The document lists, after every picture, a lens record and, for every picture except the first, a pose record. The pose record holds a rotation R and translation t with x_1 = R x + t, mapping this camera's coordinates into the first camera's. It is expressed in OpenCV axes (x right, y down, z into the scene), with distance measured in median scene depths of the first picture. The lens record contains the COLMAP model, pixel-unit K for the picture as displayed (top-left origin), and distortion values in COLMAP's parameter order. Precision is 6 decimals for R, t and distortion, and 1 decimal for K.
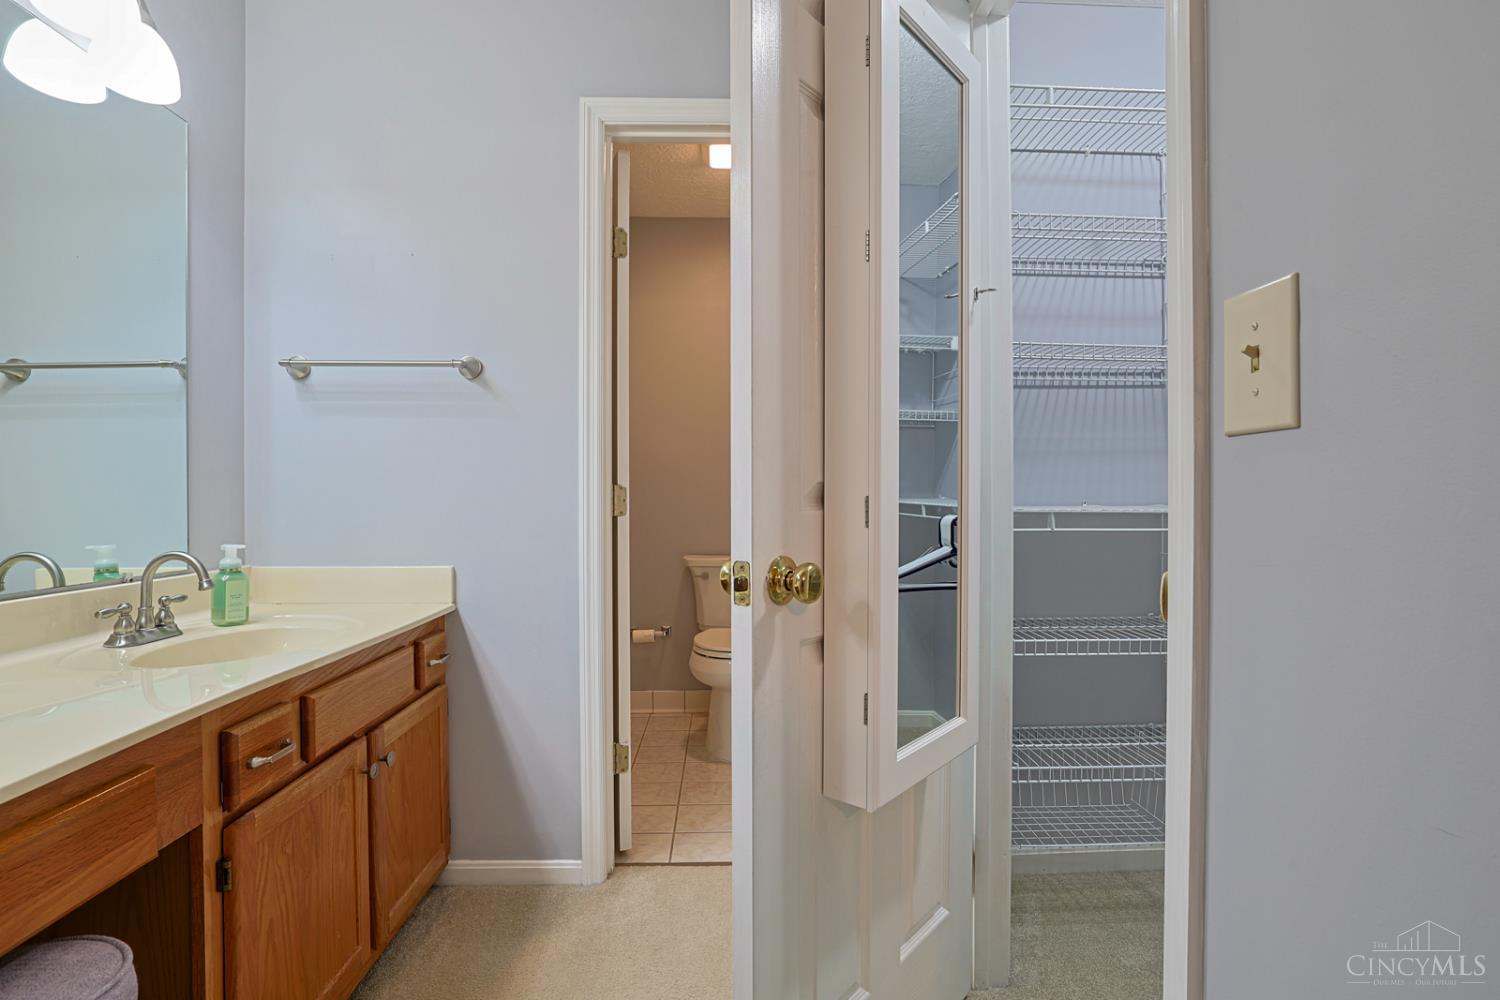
lens RADIAL K [[720.3, 0, 755.5], [0, 720.3, 500.3], [0, 0, 1]] dist [-0.016813, 0.000571]
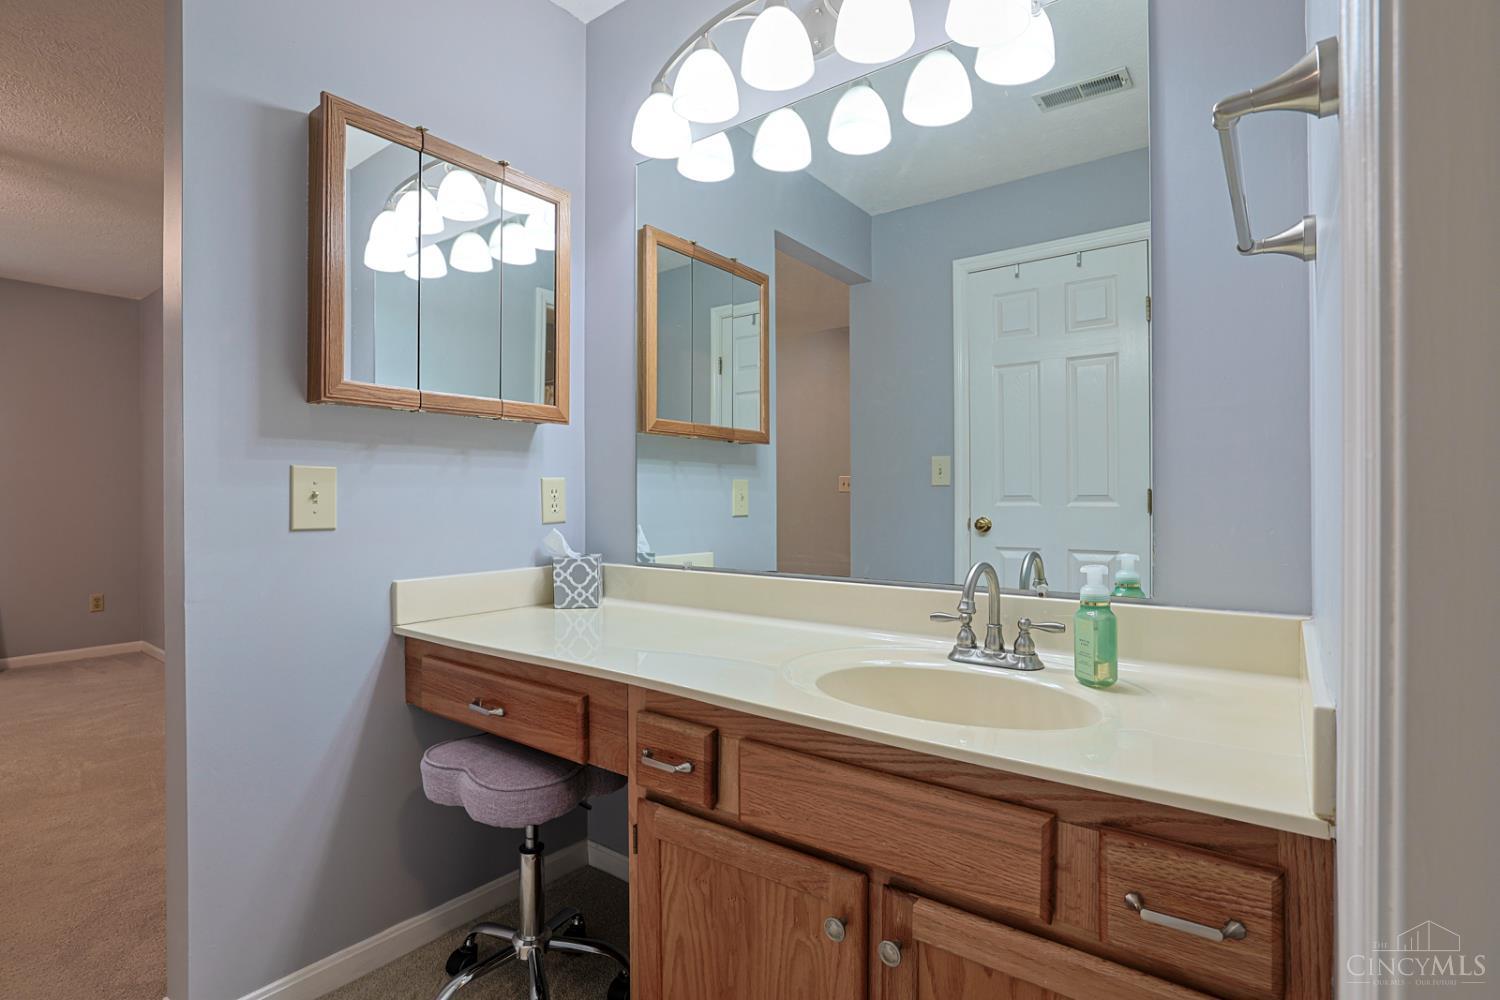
lens RADIAL K [[720.3, 0, 754.1], [0, 720.3, 496.5], [0, 0, 1]] dist [-0.016813, 0.000571]
pose [[-0.627683, 0.007810, -0.778430, 0.006471], [-0.002332, 0.999926, 0.011913, -0.017056], [0.778466, 0.009293, -0.627618, 1.527670]]
